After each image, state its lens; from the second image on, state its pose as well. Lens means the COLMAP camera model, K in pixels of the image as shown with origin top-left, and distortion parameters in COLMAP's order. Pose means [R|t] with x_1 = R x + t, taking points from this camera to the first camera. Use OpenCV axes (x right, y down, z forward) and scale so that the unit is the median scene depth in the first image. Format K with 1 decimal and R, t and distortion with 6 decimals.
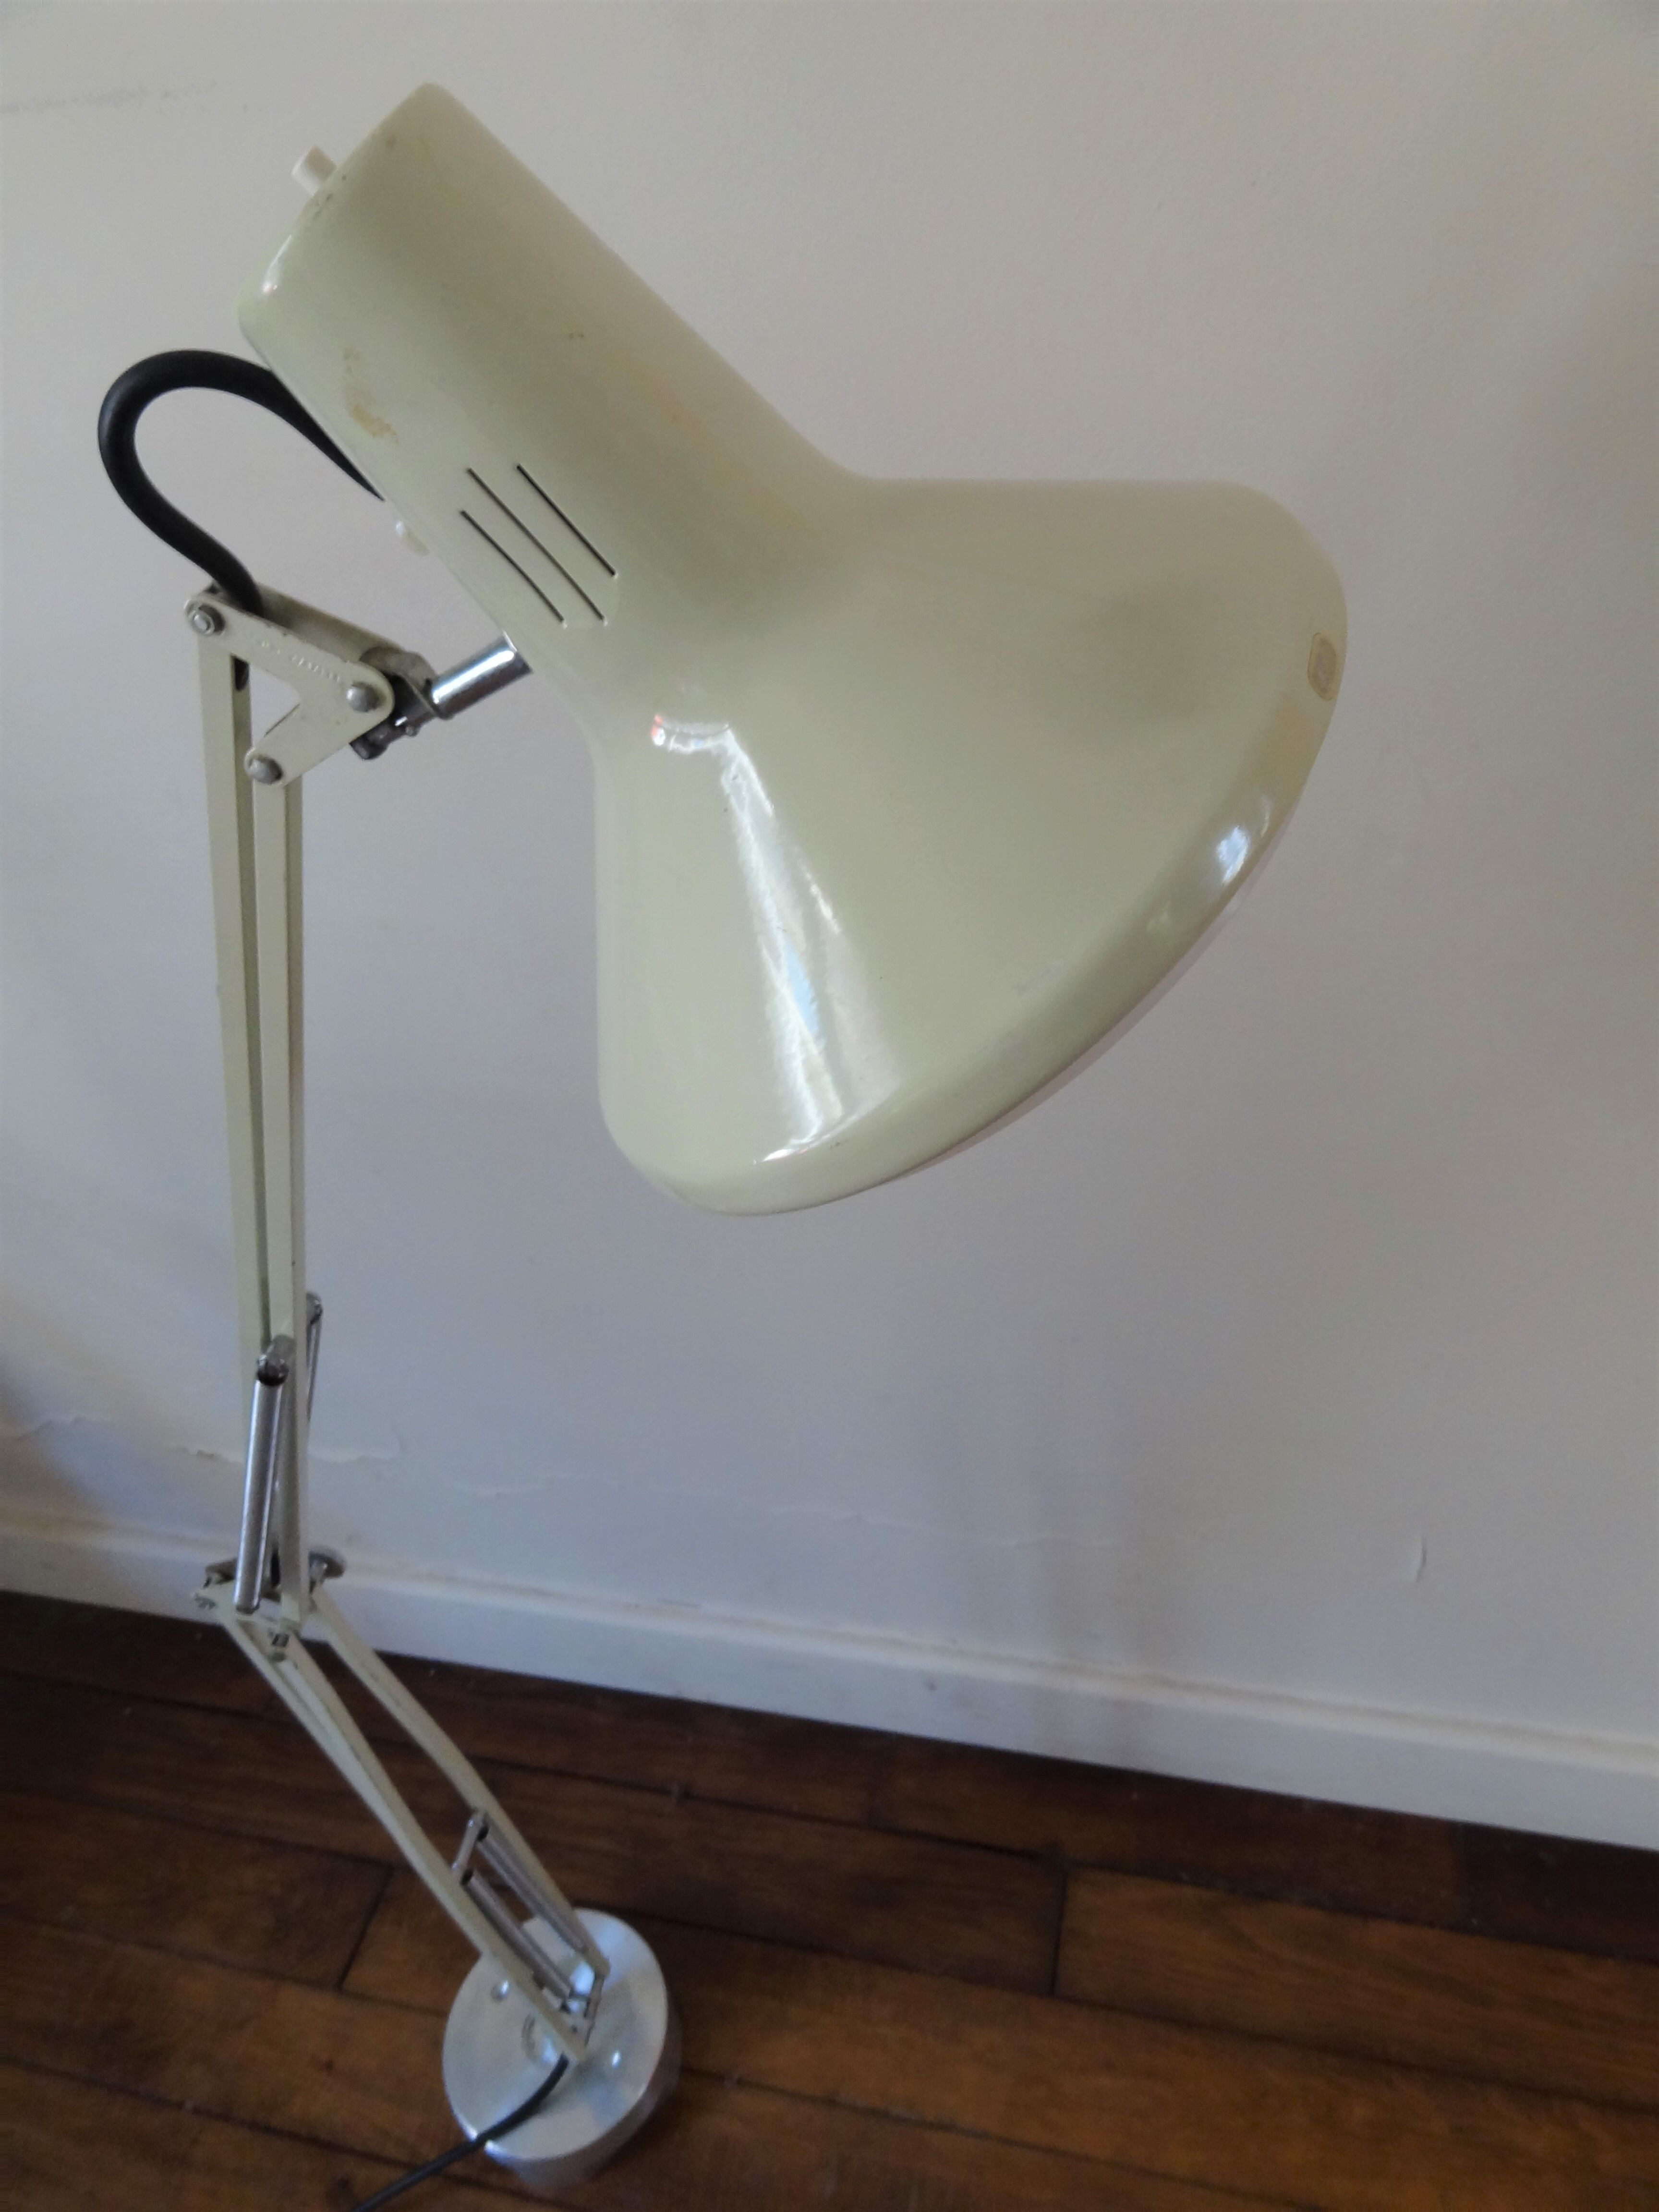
lens RADIAL K [[1582.1, 0, 820.8], [0, 1582.1, 1091.9], [0, 0, 1]] dist [-0.000365, -0.000083]
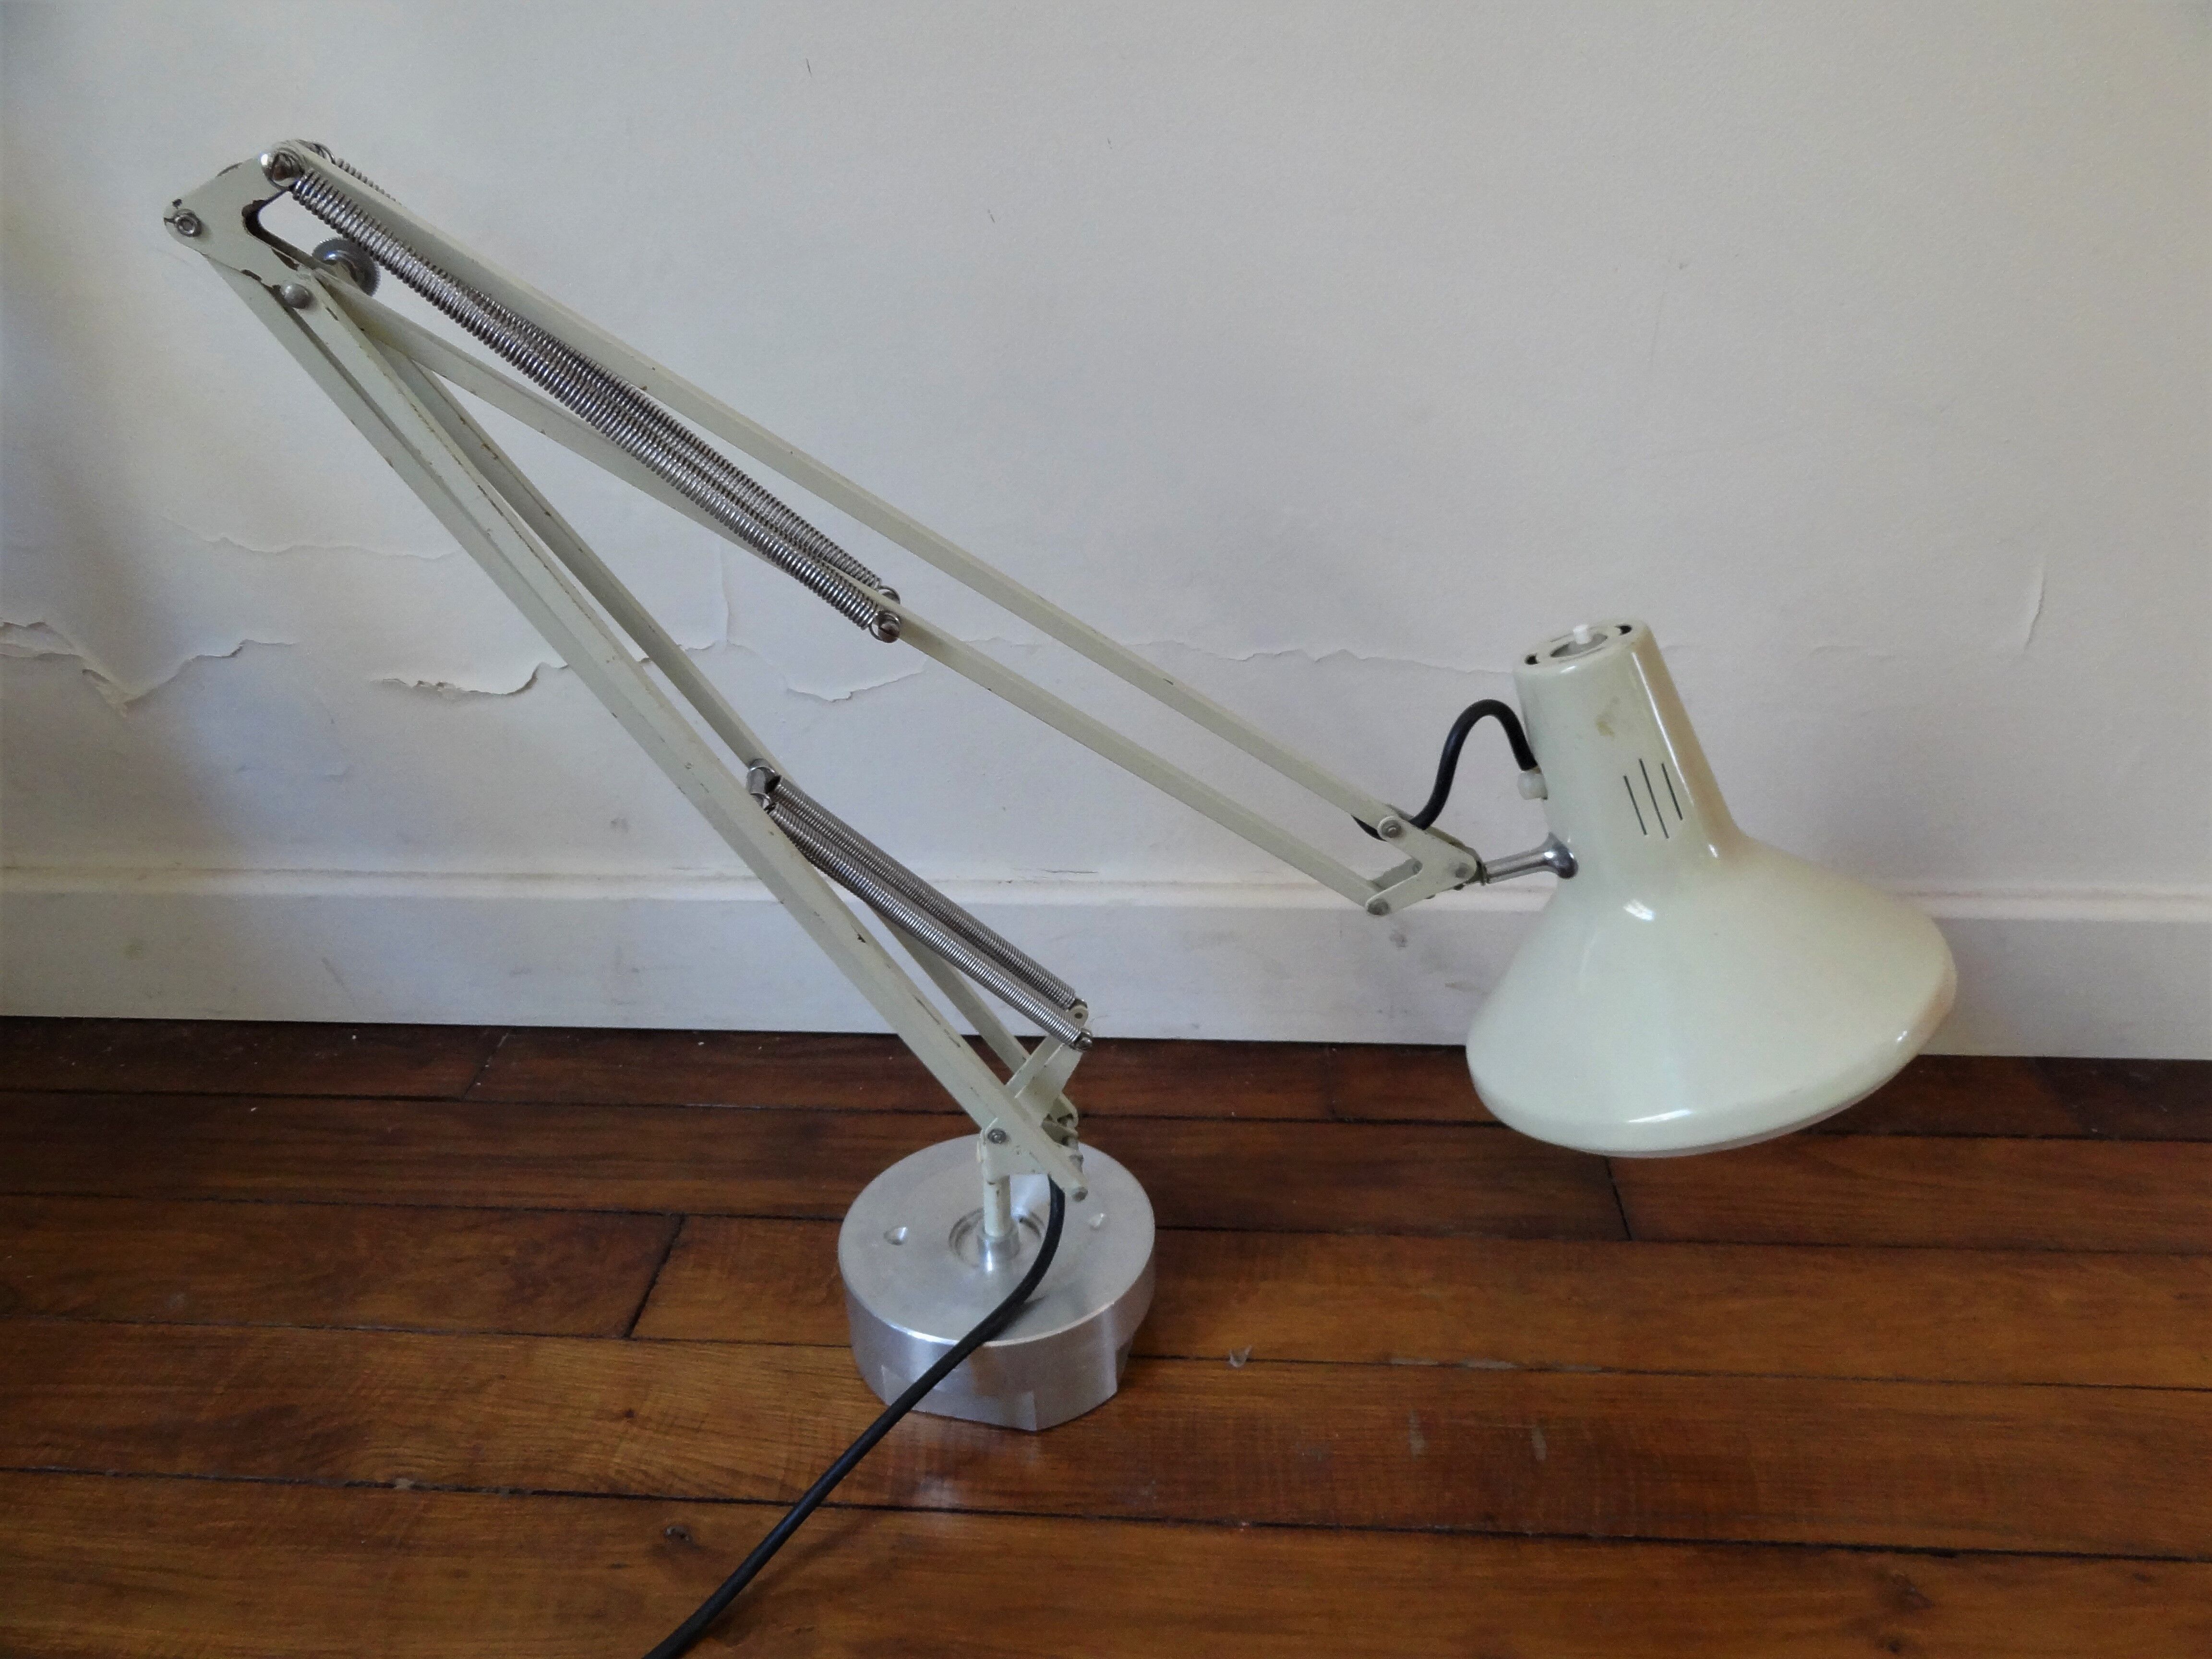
lens RADIAL K [[1582.0, 0, 1106.0], [0, 1582.0, 829.5], [0, 0, 1]] dist [-0.000365, -0.000083]
pose [[0.980317, 0.024146, 0.195946, -0.253416], [0.016367, 0.979137, -0.202541, 0.518745], [-0.196749, 0.201762, 0.959470, 0.271354]]
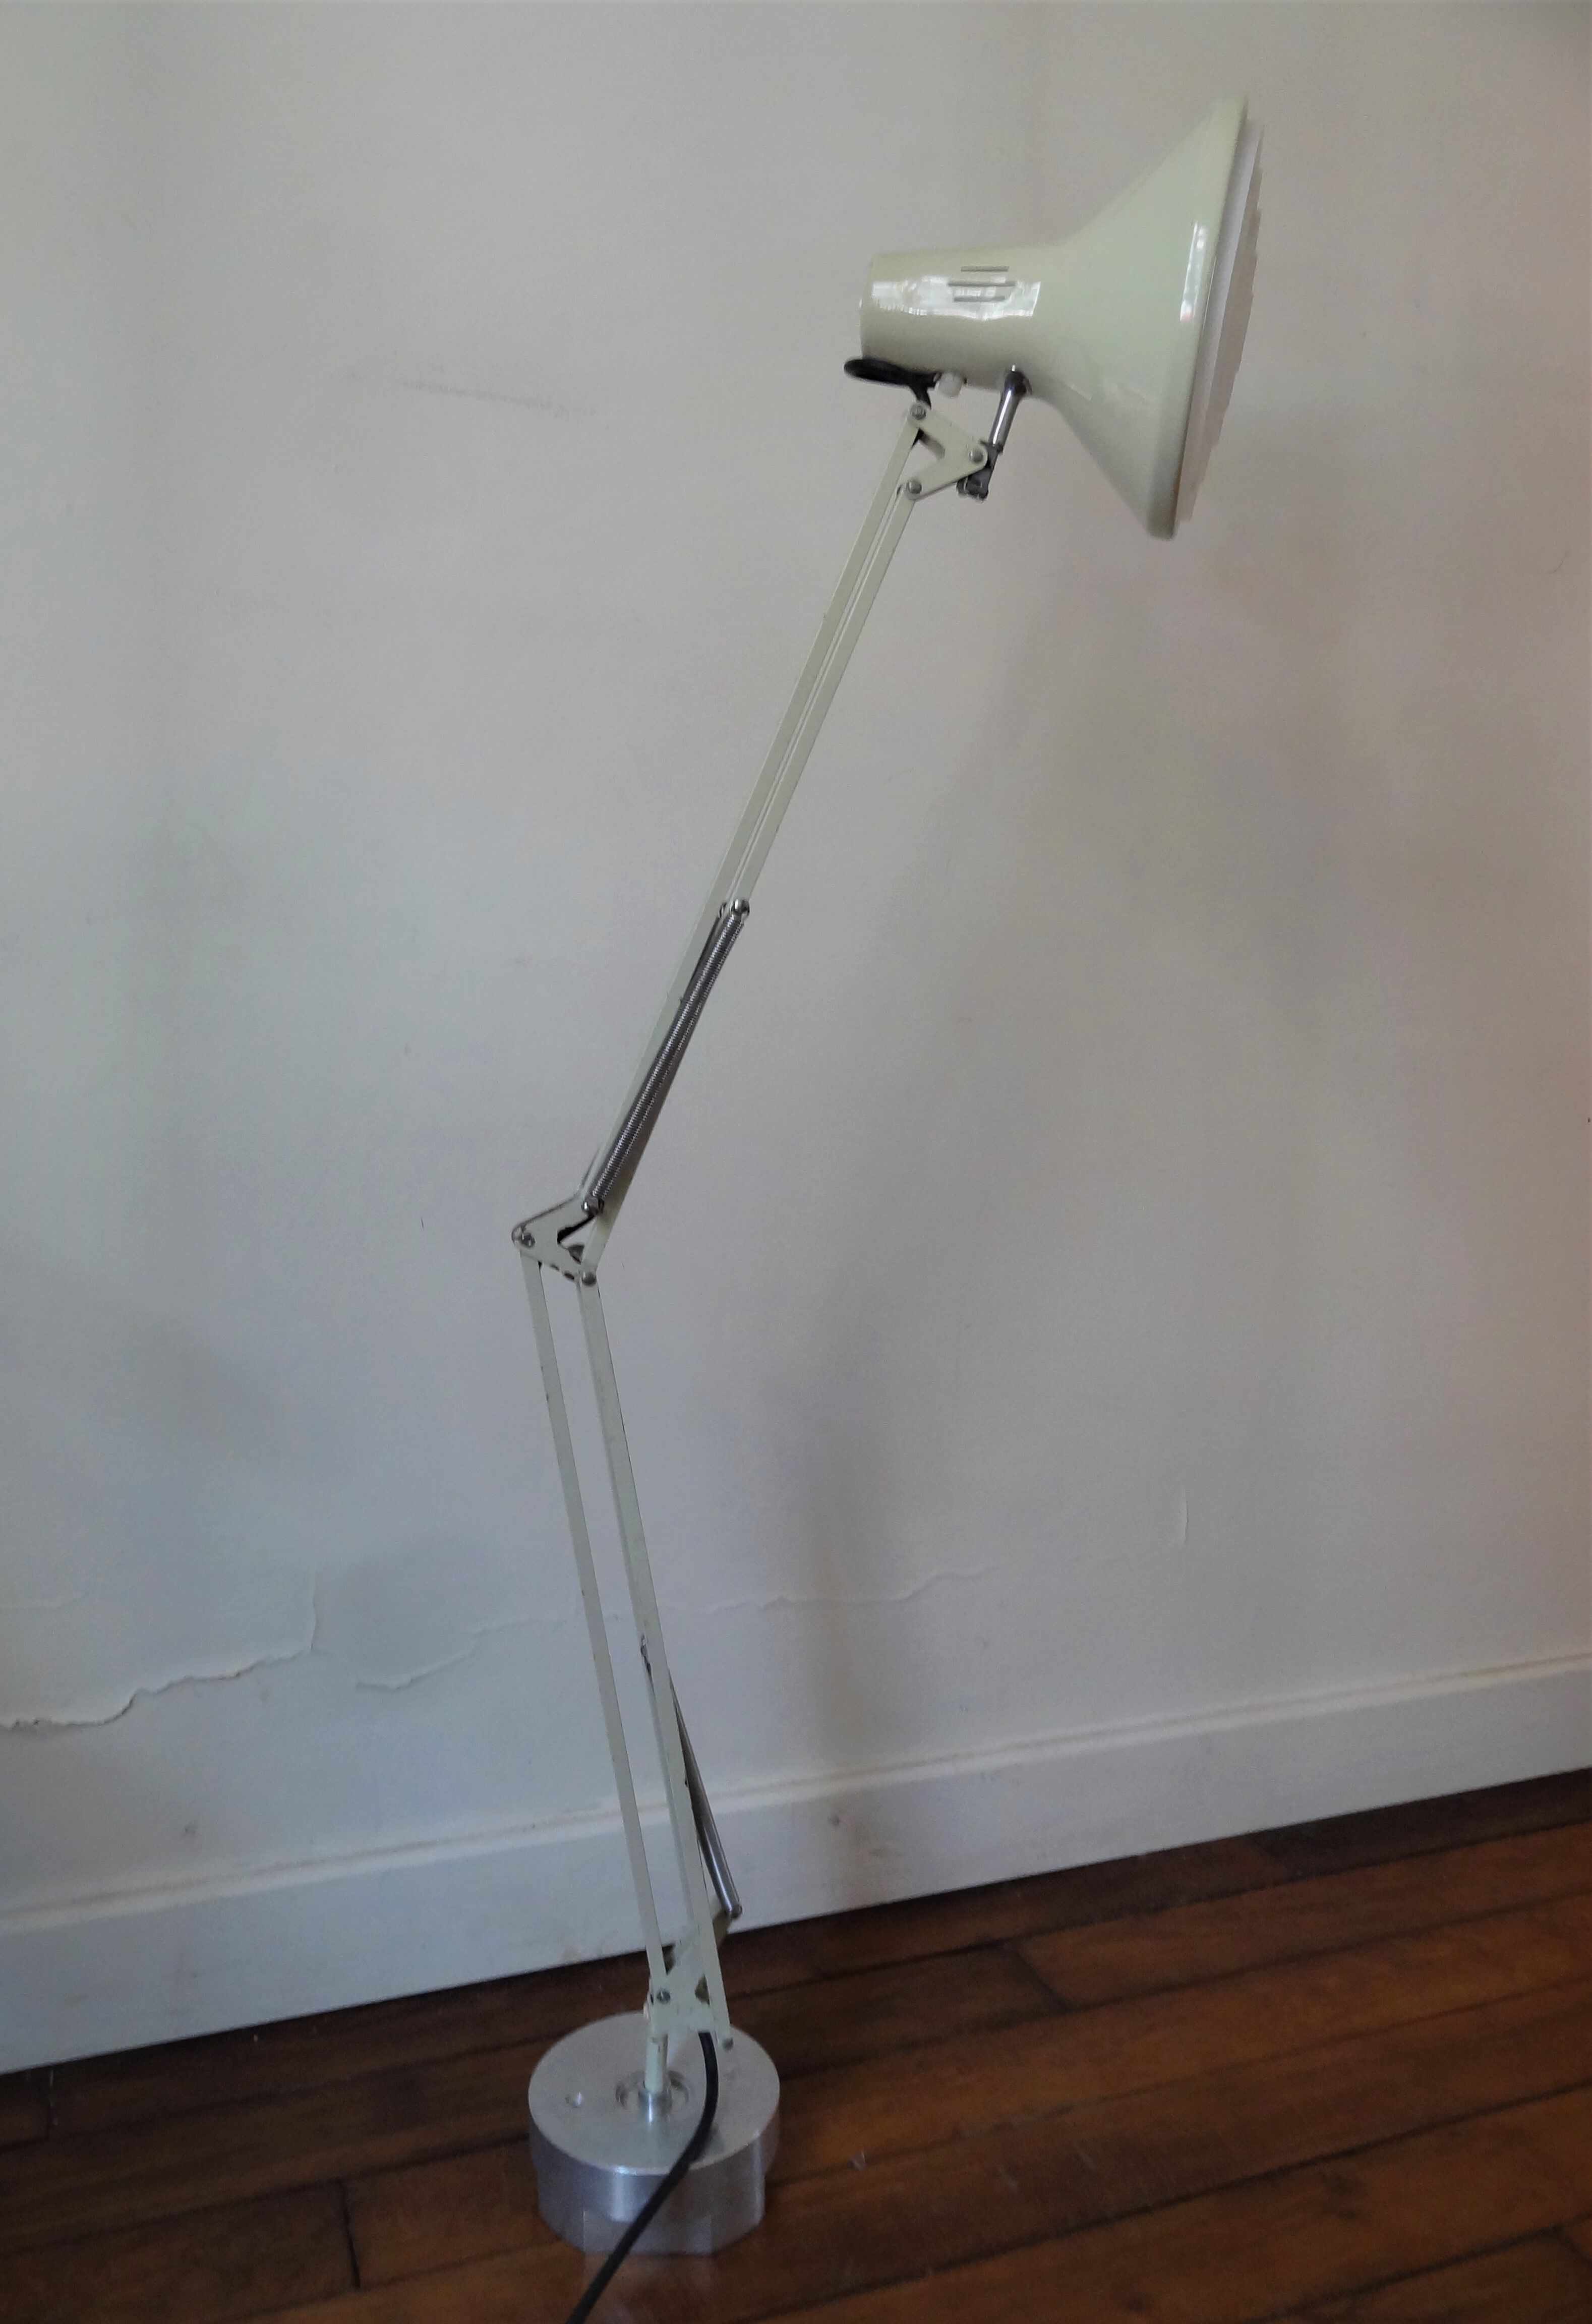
lens RADIAL K [[1688.5, 0, 715.2], [0, 1688.5, 1161.8], [0, 0, 1]] dist [0.003398, -0.002484]
pose [[0.827731, 0.086672, 0.554391, -0.698655], [0.245288, 0.832713, -0.496410, 0.589963], [-0.504673, 0.546879, 0.668003, 0.068458]]
